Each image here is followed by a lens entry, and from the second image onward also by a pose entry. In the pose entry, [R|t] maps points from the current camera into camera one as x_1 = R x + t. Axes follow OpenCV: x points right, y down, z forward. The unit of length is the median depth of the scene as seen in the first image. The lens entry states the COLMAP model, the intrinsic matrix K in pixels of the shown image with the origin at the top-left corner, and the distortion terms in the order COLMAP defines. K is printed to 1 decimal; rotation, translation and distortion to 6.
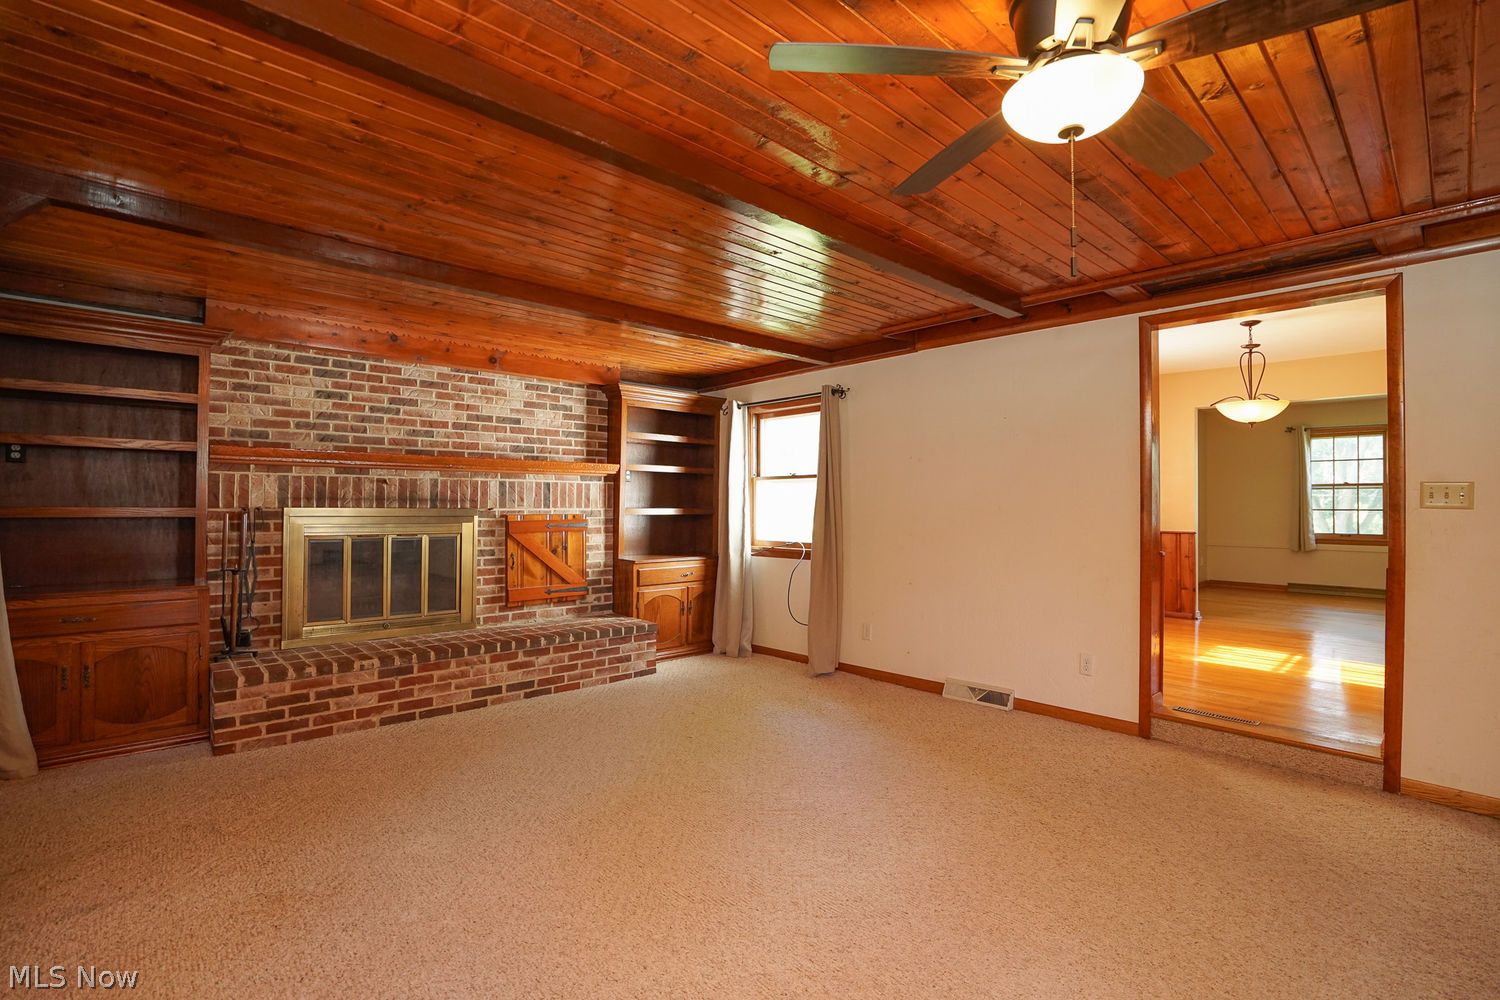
lens RADIAL K [[689.5, 0, 745.2], [0, 689.5, 492.6], [0, 0, 1]] dist [-0.046294, 0.011227]
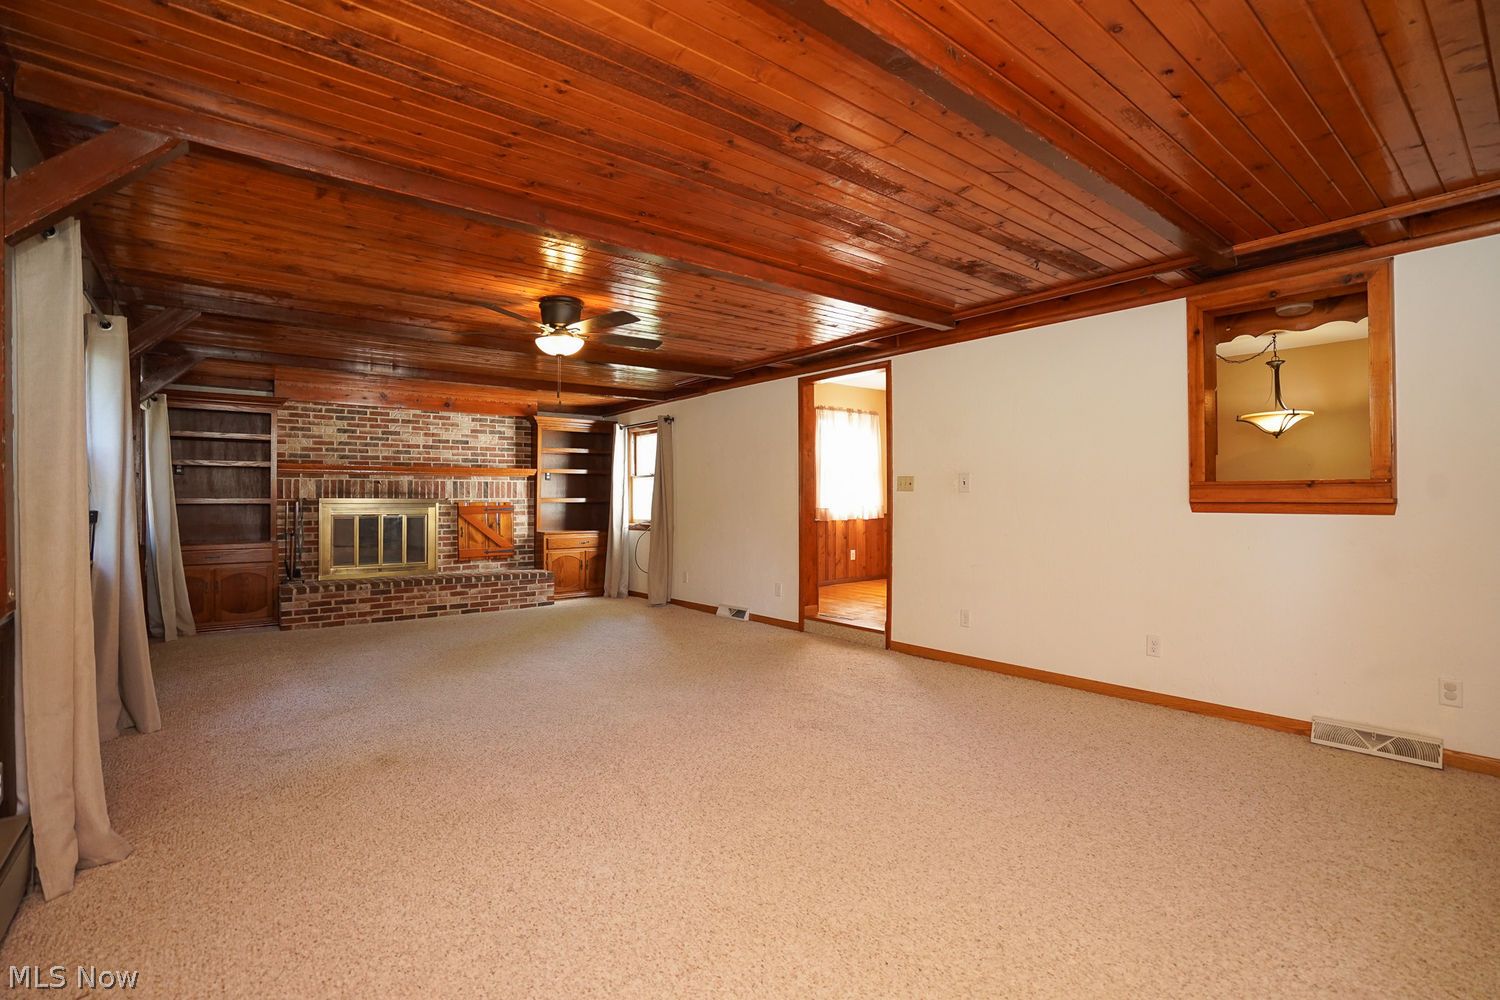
lens RADIAL K [[689.5, 0, 738.6], [0, 689.5, 491.4], [0, 0, 1]] dist [-0.046294, 0.011227]
pose [[0.996733, -0.010490, -0.080088, 0.449506], [0.010867, 0.999932, 0.004266, 0.007471], [0.080038, -0.005123, 0.996779, -0.548904]]
